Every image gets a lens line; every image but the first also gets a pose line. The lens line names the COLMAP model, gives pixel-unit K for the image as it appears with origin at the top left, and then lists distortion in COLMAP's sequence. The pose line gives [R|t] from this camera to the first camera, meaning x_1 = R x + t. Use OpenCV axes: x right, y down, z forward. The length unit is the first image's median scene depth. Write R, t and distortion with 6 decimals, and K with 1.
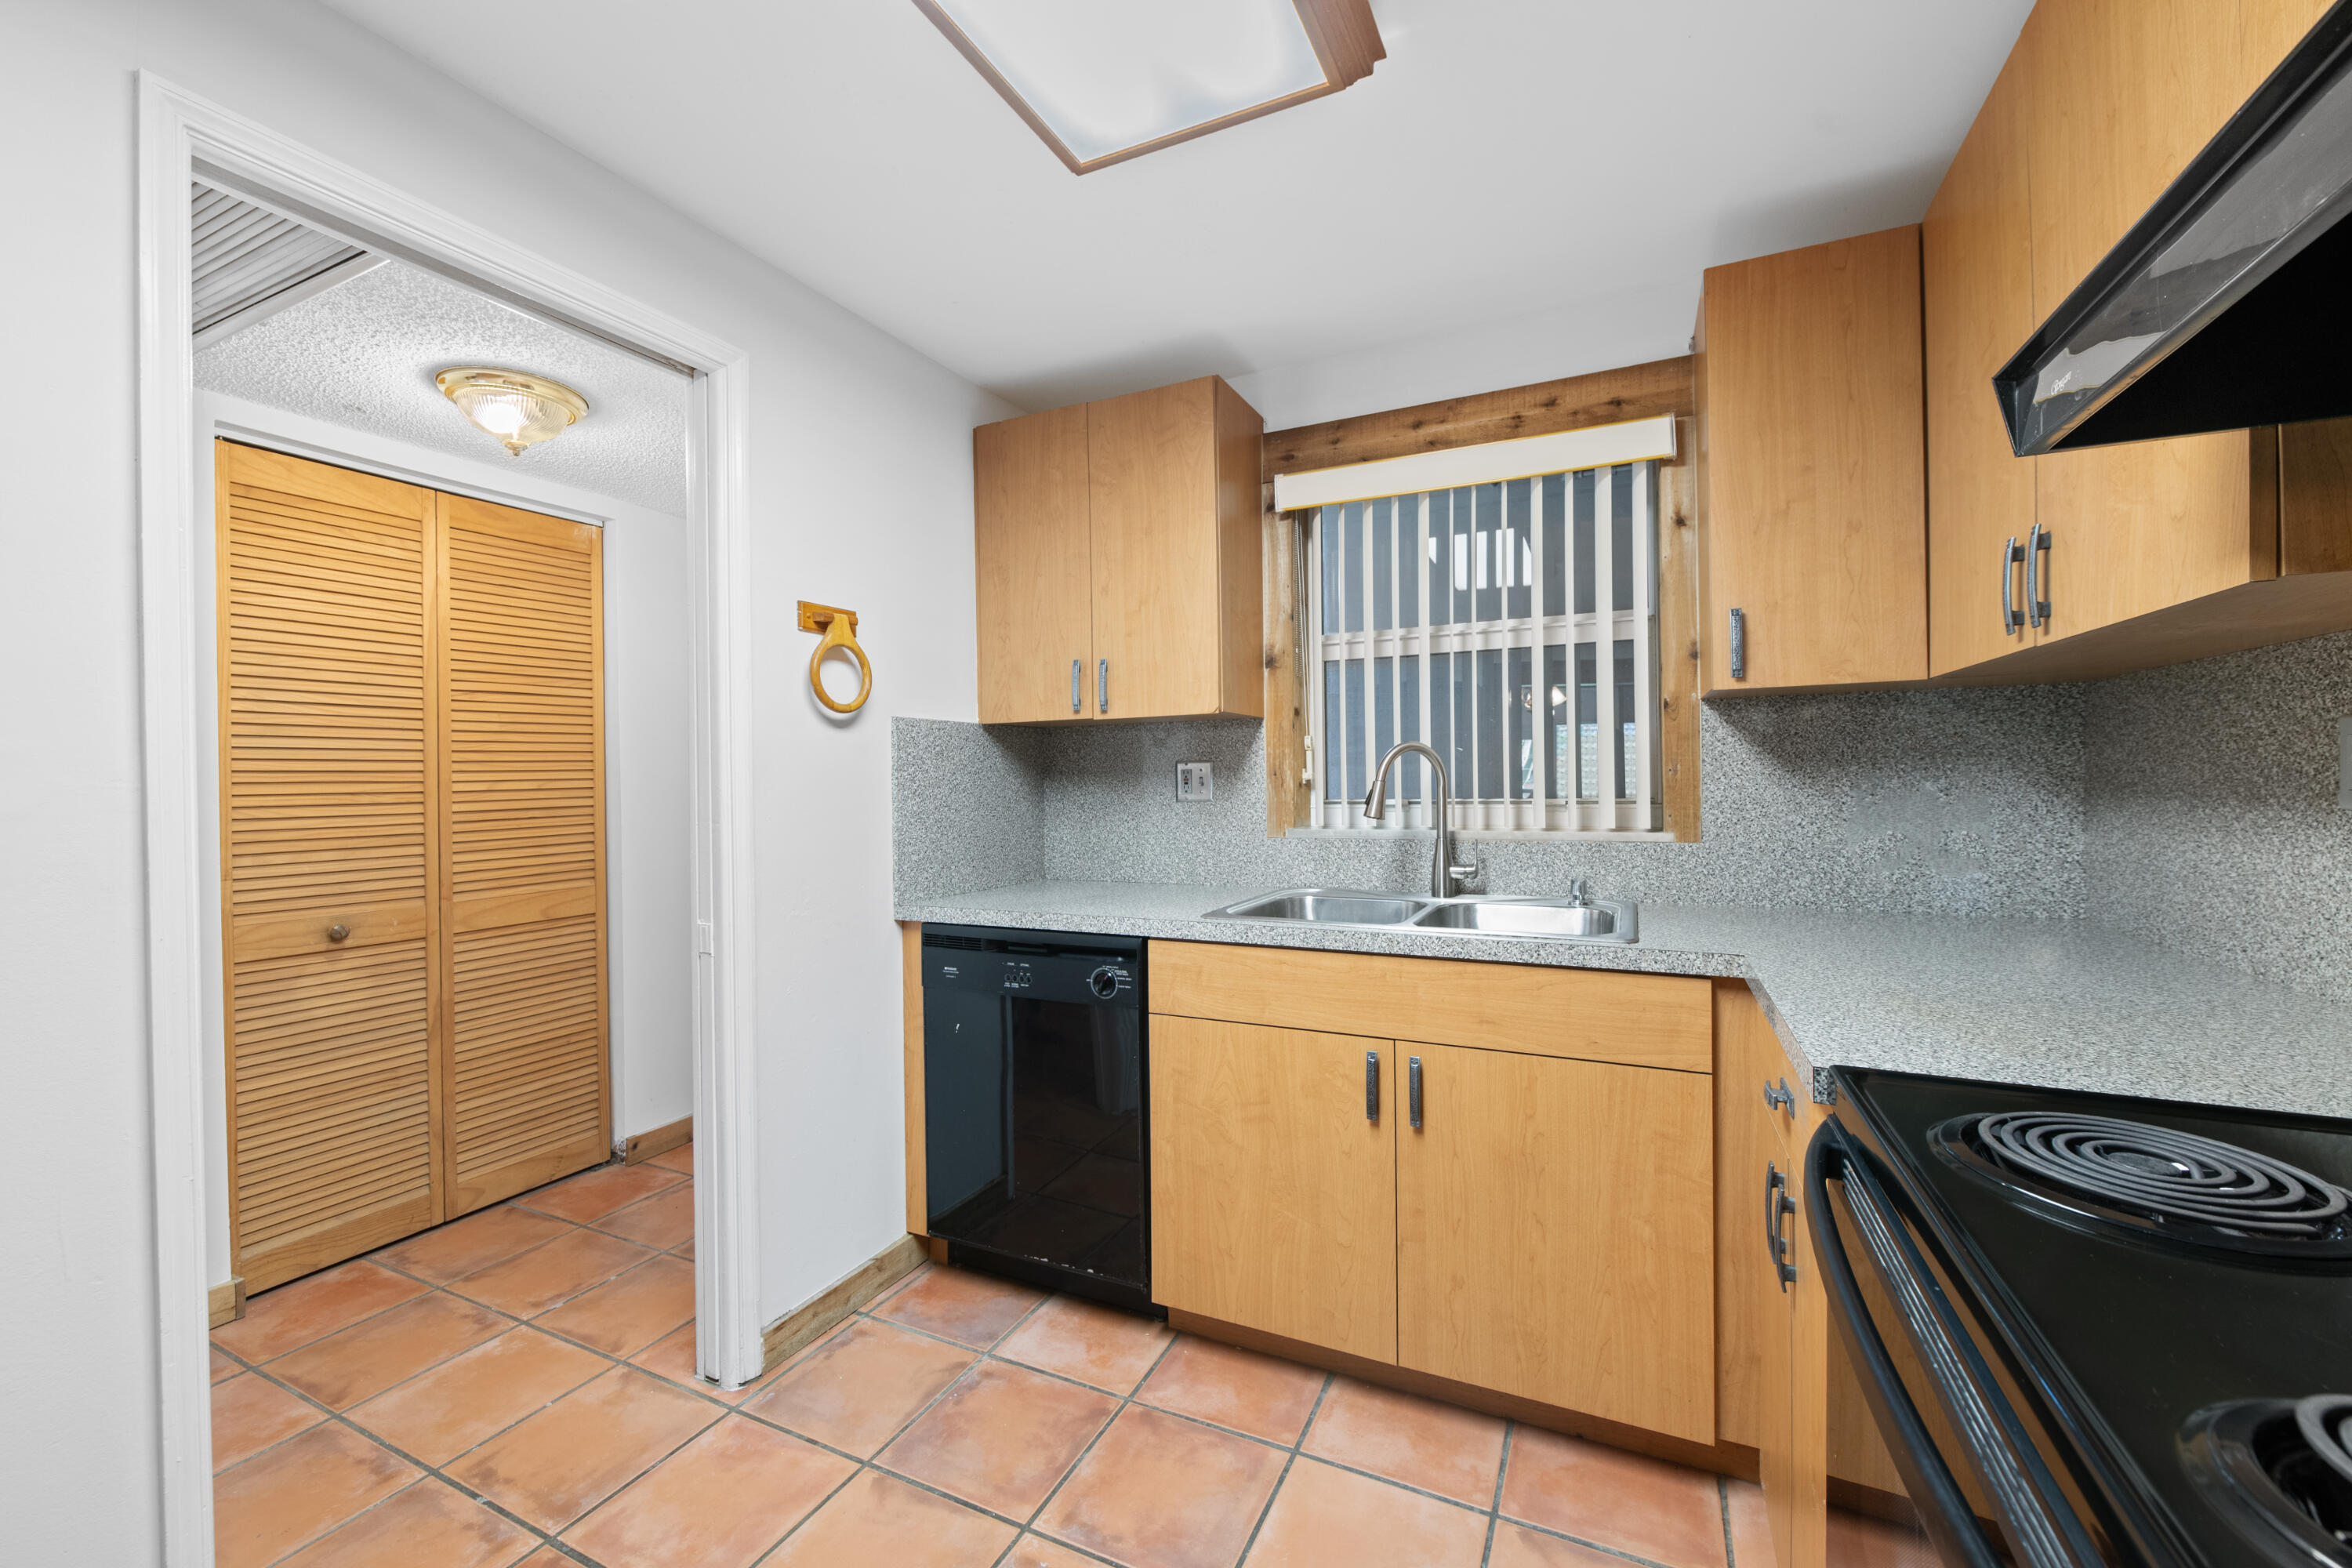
lens RADIAL K [[924.6, 0, 1198.8], [0, 924.6, 793.9], [0, 0, 1]] dist [-0.000722, -0.001983]
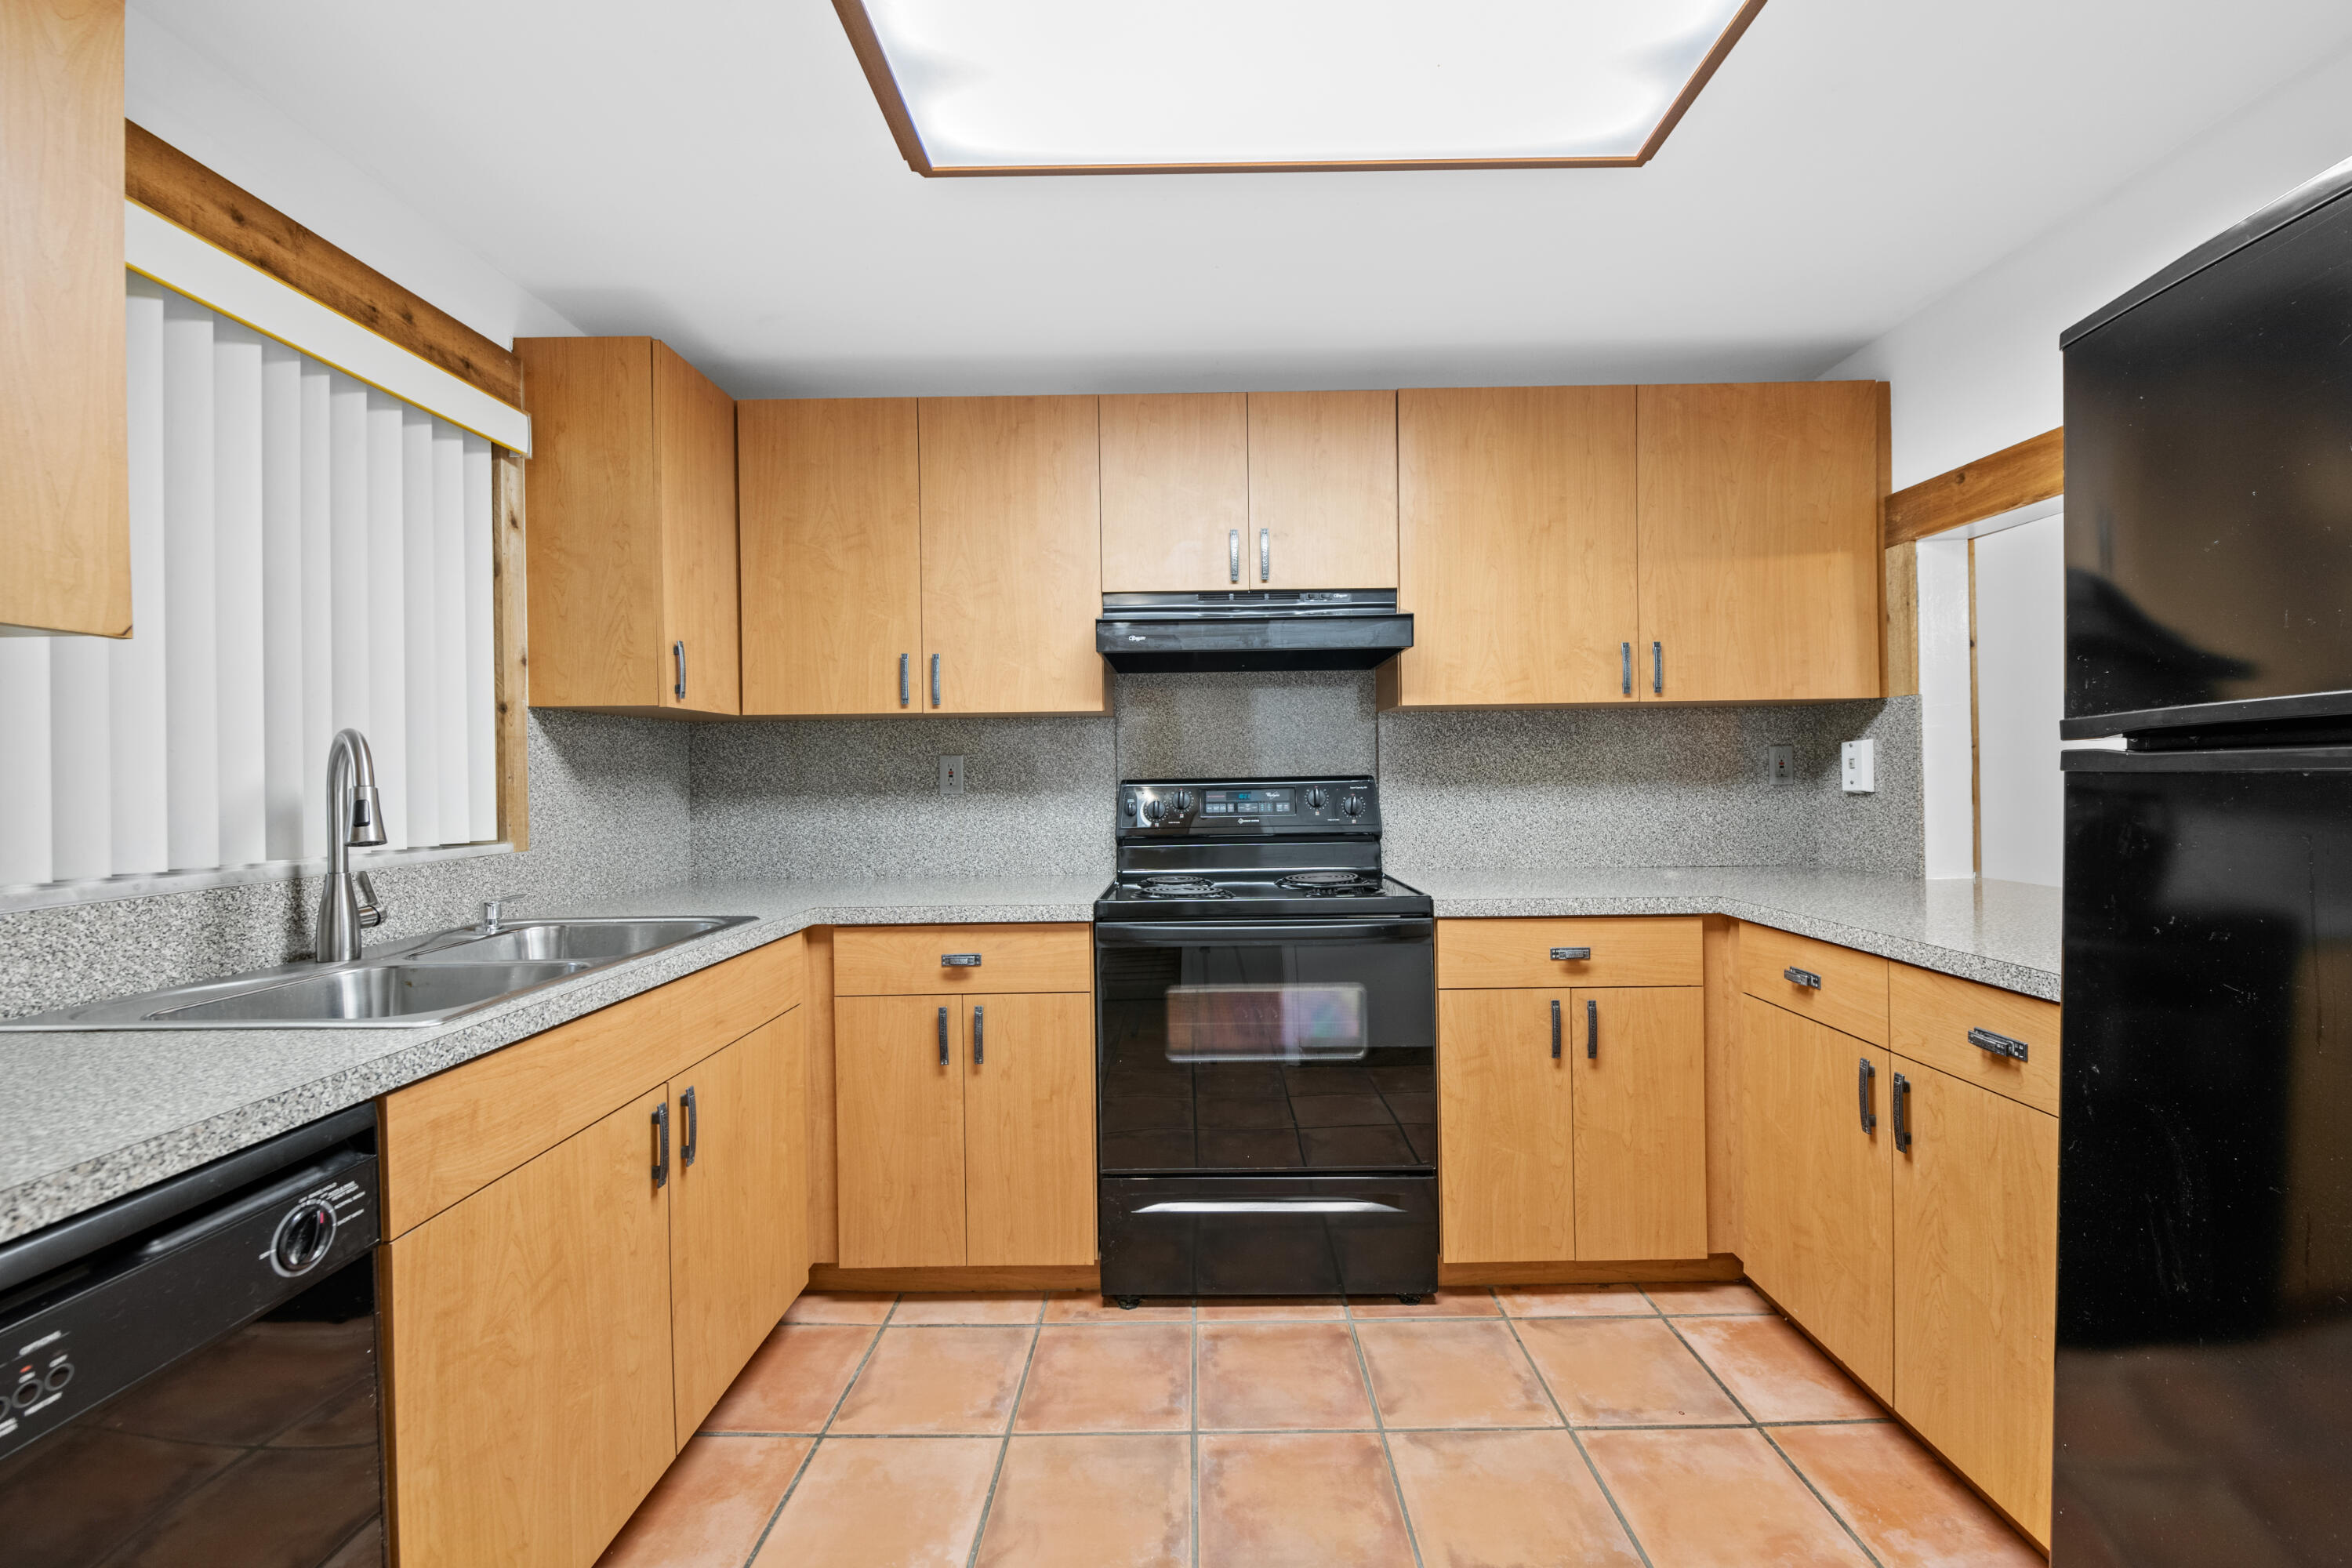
lens RADIAL K [[924.6, 0, 1197.2], [0, 924.6, 774.8], [0, 0, 1]] dist [-0.000722, -0.001983]
pose [[-0.428916, 0.018796, 0.903149, -0.675443], [0.019942, 0.999737, -0.011335, -0.003220], [-0.903124, 0.013148, -0.429178, 0.784702]]
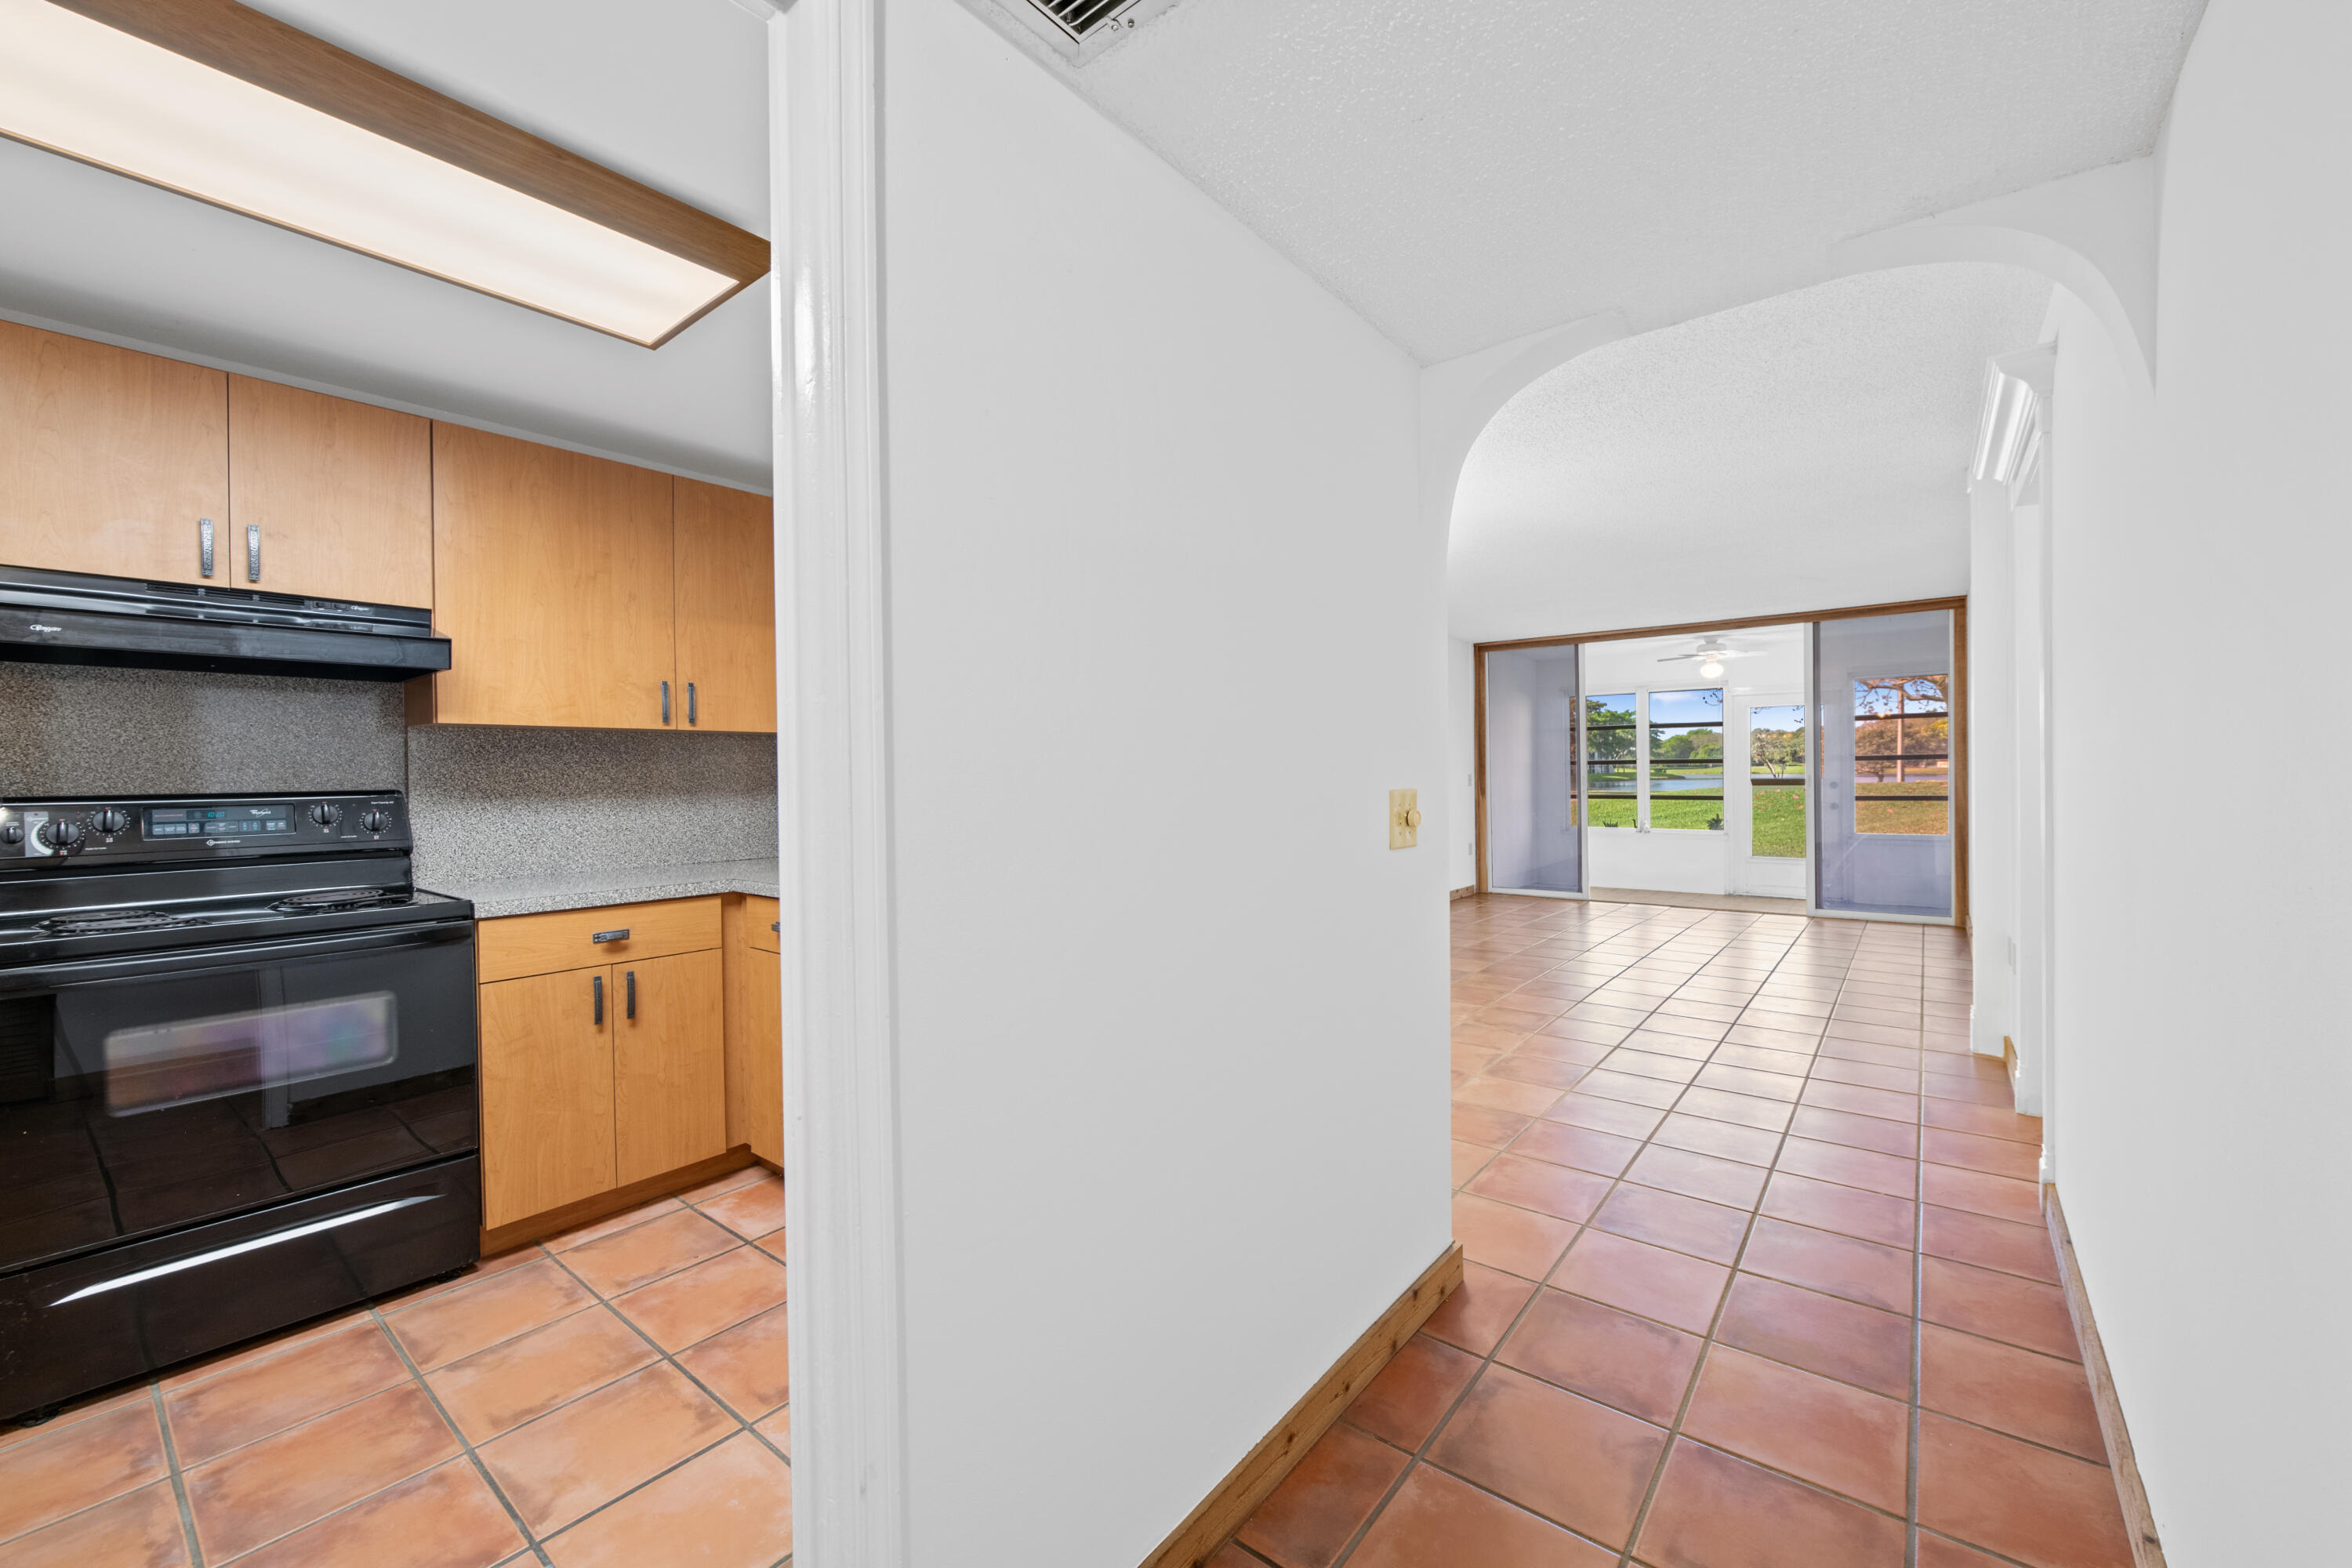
lens RADIAL K [[924.6, 0, 1179.0], [0, 924.6, 784.4], [0, 0, 1]] dist [-0.000722, -0.001983]
pose [[-0.973400, 0.020293, 0.228210, -0.915768], [0.022836, 0.999703, 0.008509, -0.005807], [-0.227970, 0.013494, -0.973575, 0.976495]]
